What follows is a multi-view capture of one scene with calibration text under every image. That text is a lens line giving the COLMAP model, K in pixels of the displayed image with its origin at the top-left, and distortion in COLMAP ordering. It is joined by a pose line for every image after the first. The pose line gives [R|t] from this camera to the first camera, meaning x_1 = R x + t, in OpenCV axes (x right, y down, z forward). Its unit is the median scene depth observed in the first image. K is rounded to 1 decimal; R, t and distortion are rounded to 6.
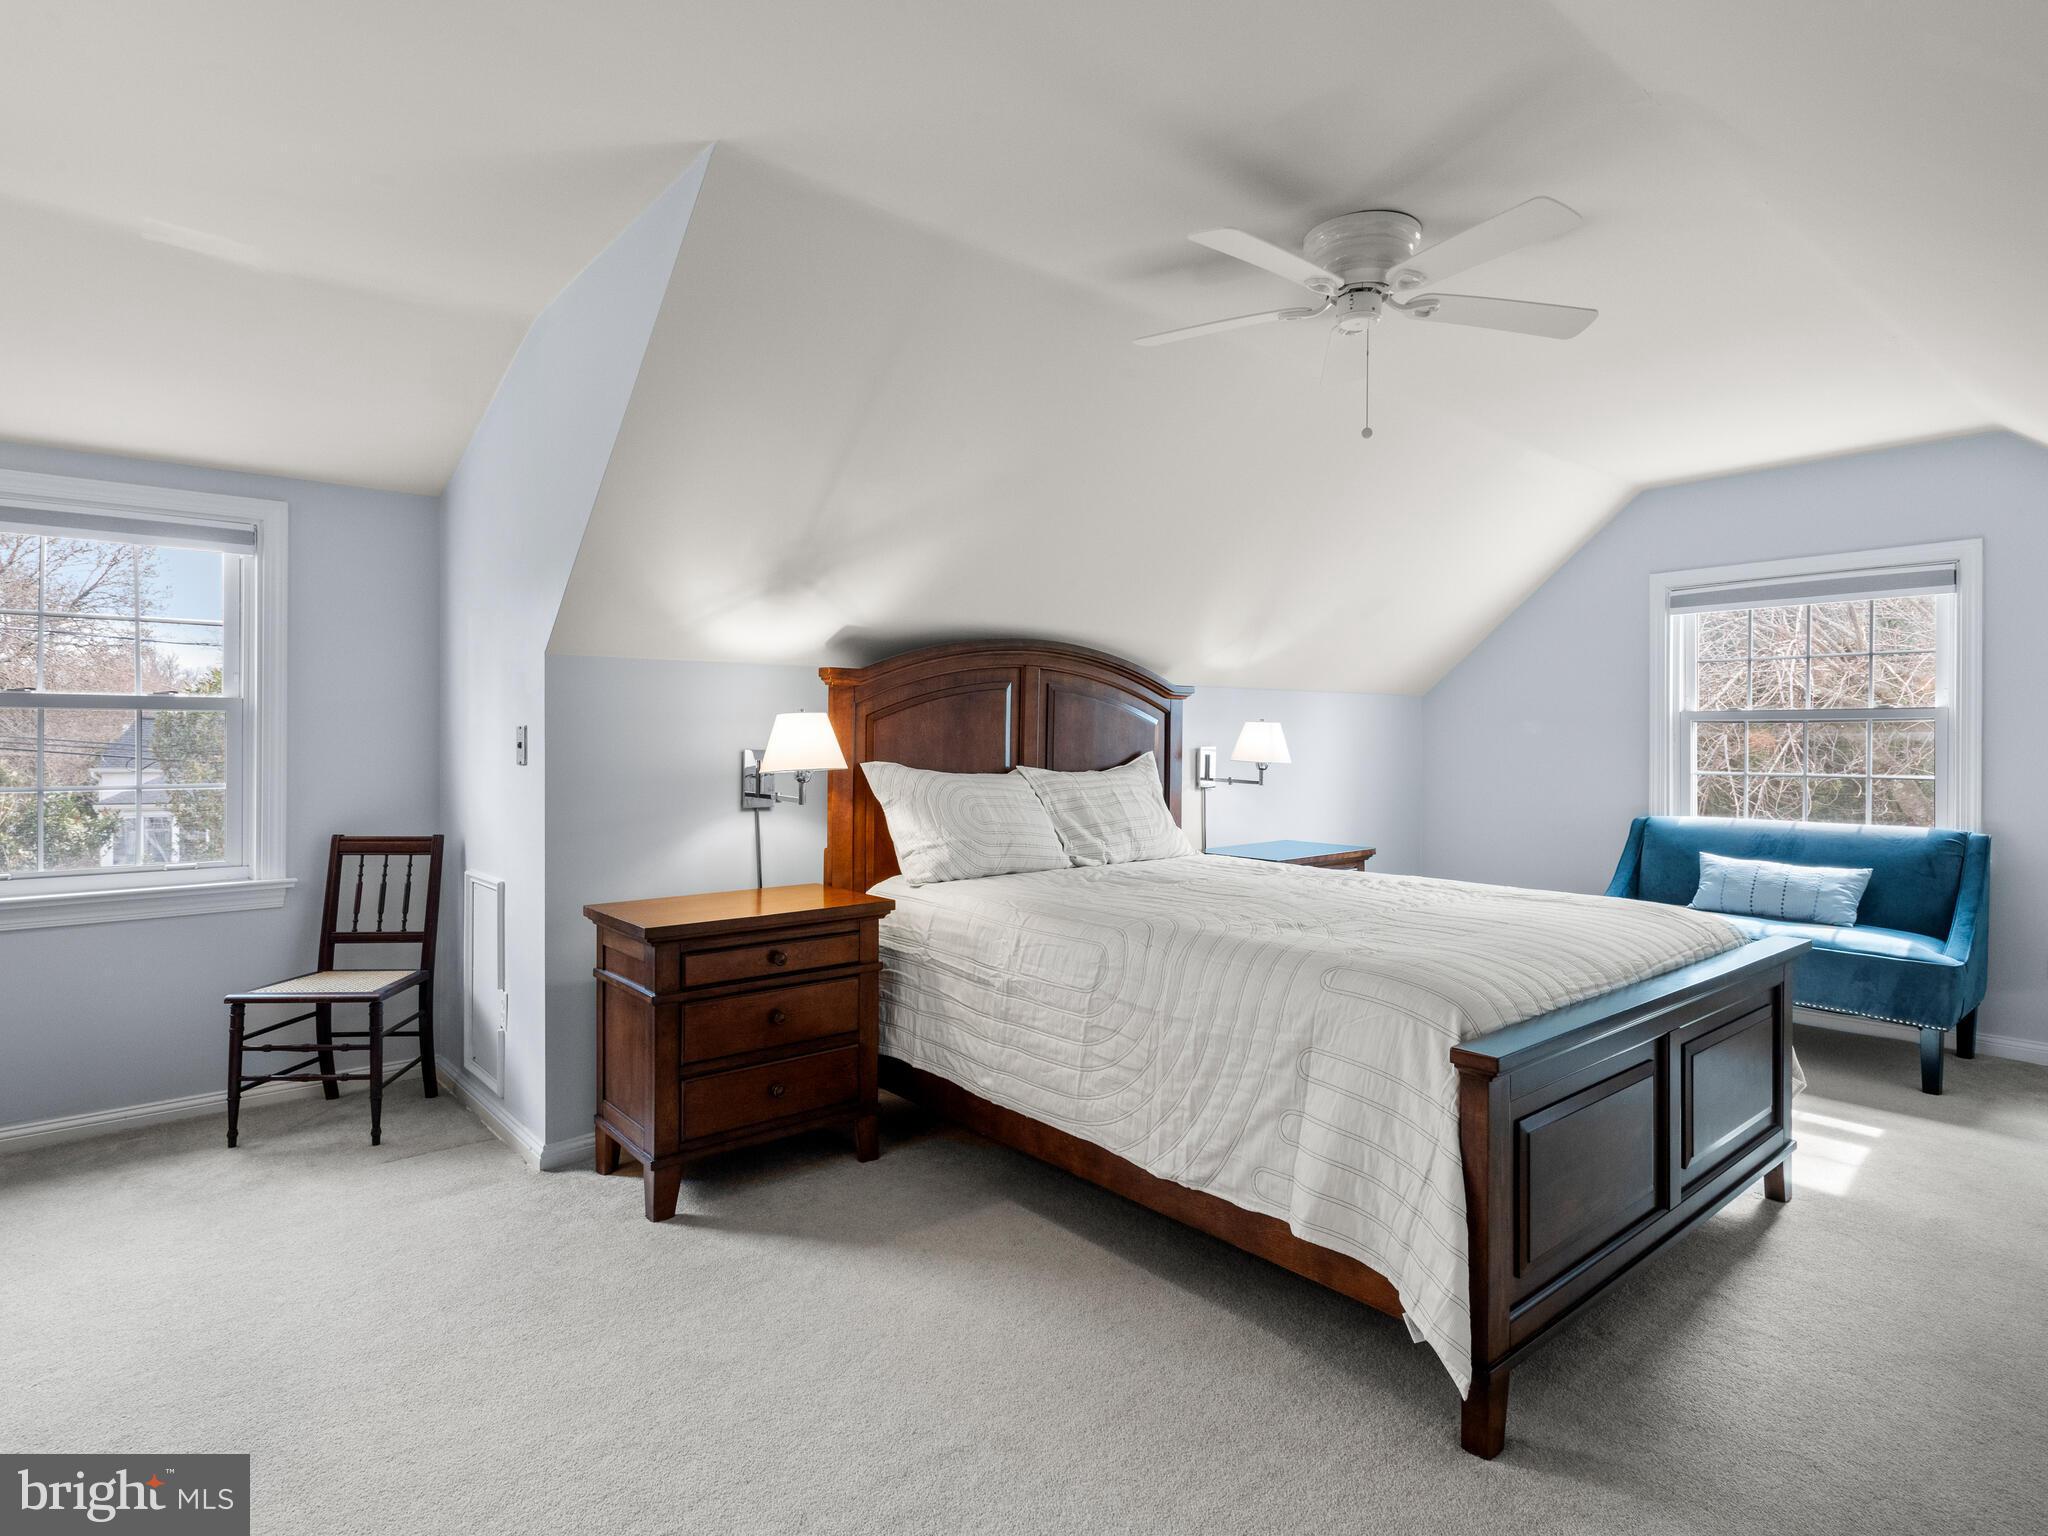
lens RADIAL K [[1098.6, 0, 1027.3], [0, 1098.6, 749.5], [0, 0, 1]] dist [0.023810, -0.006769]
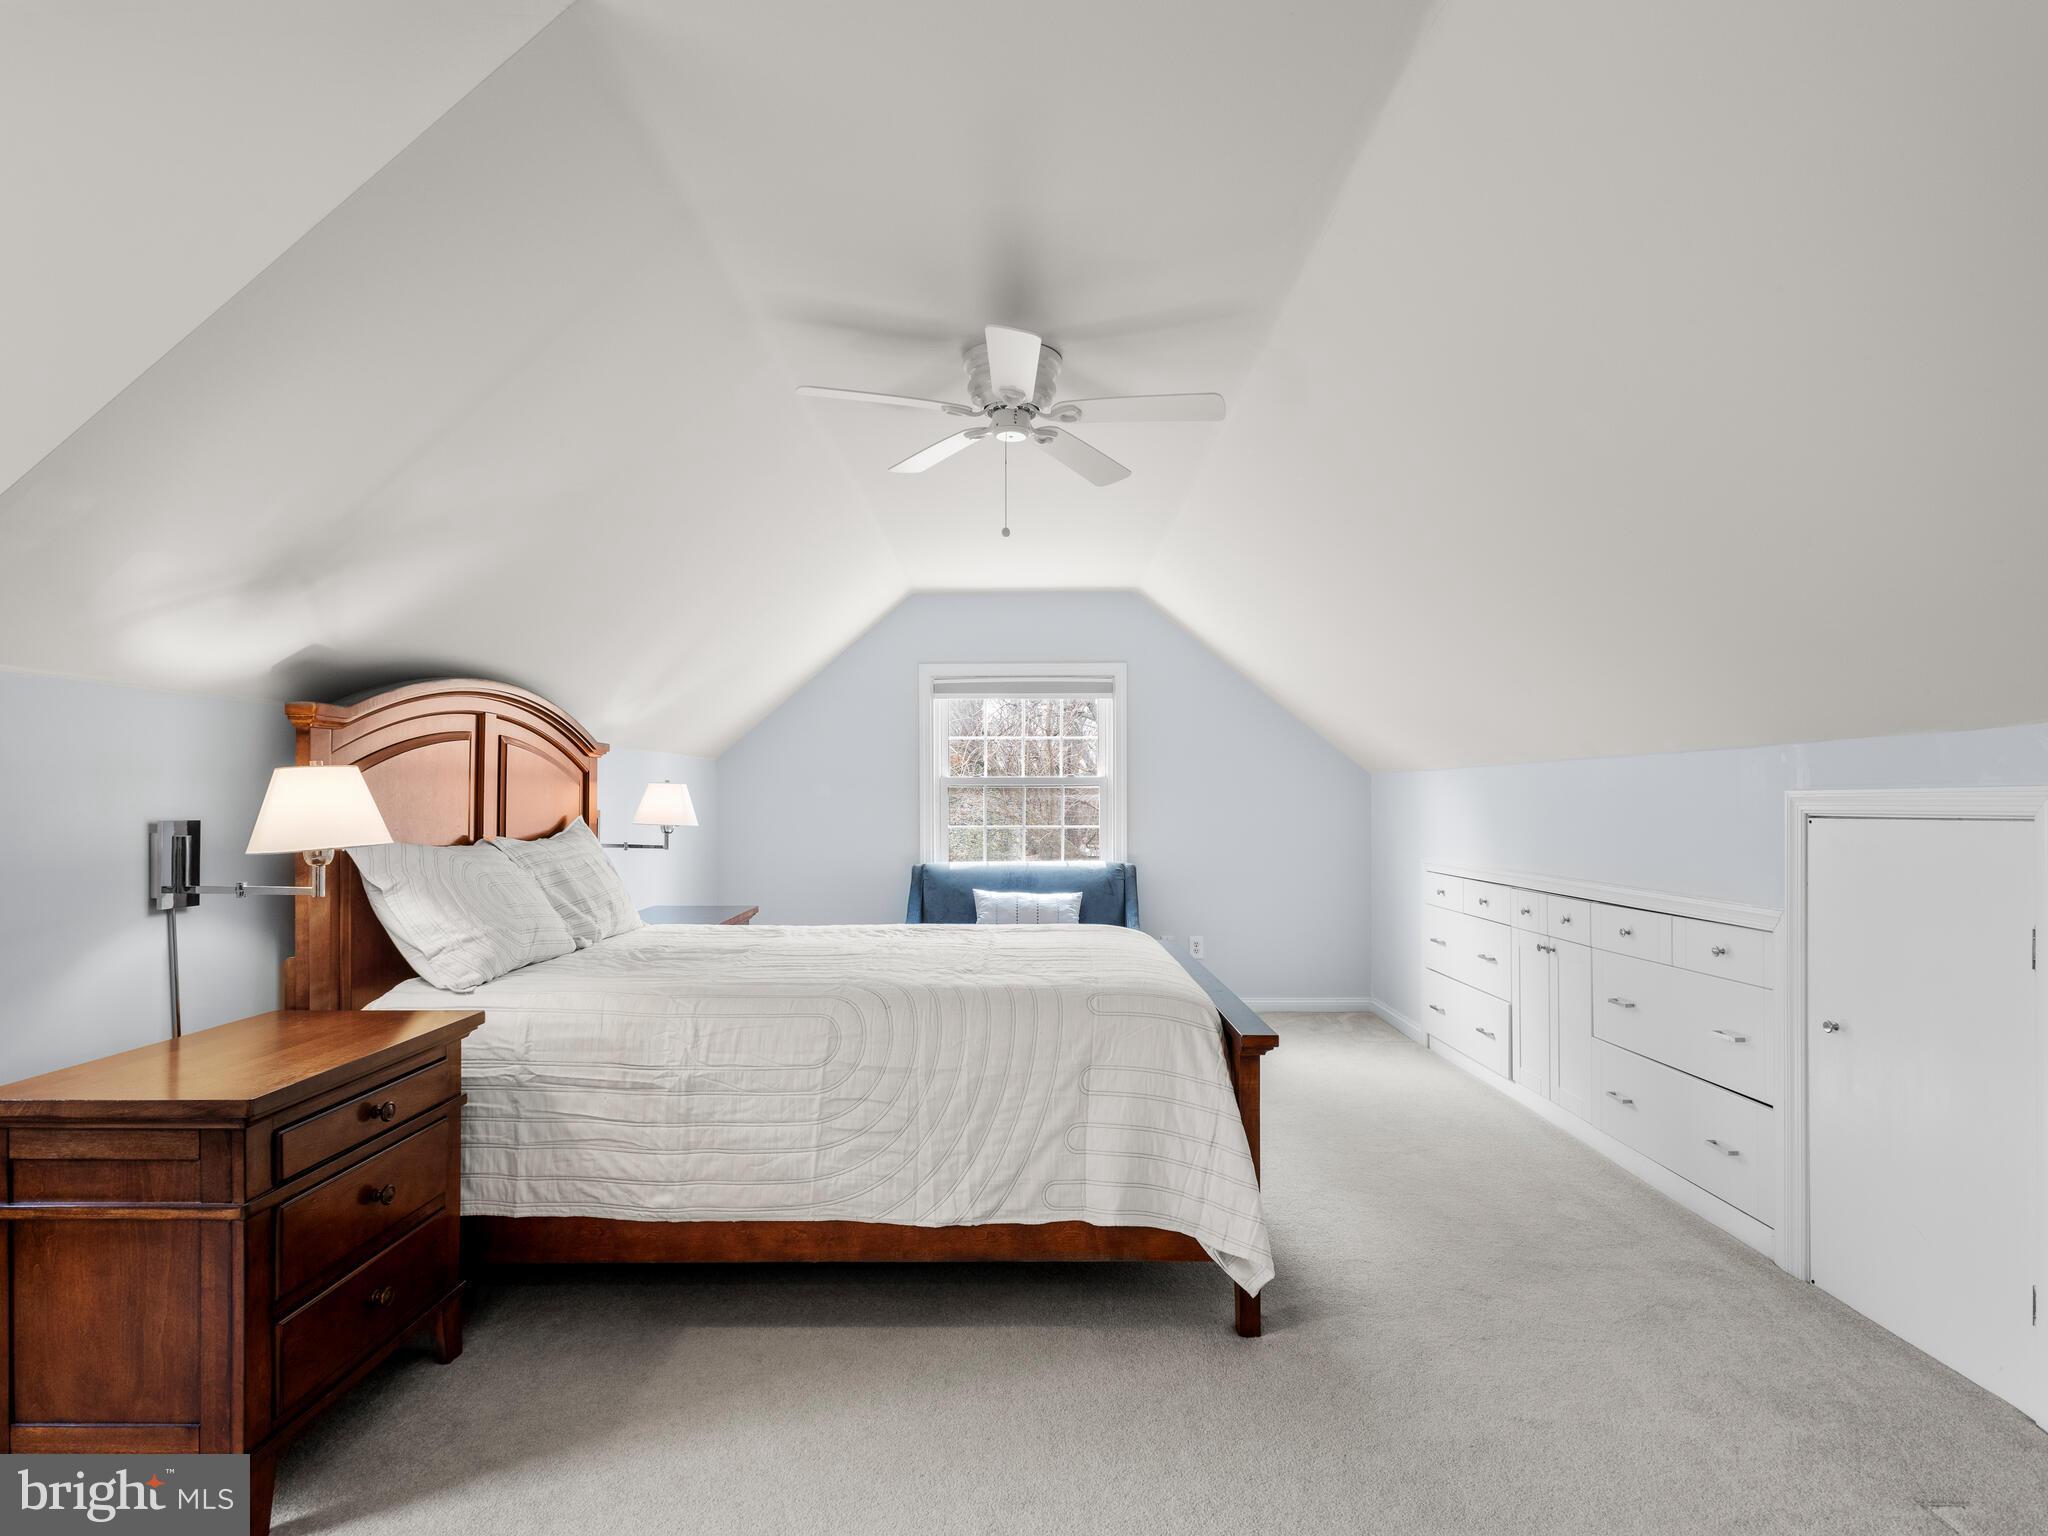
lens RADIAL K [[1098.6, 0, 1026.6], [0, 1098.6, 819.4], [0, 0, 1]] dist [0.023810, -0.006769]
pose [[0.653768, -0.016292, 0.756520, -0.478884], [0.010623, 0.999867, 0.012352, -0.003282], [-0.756620, -0.000039, 0.653854, 0.211208]]
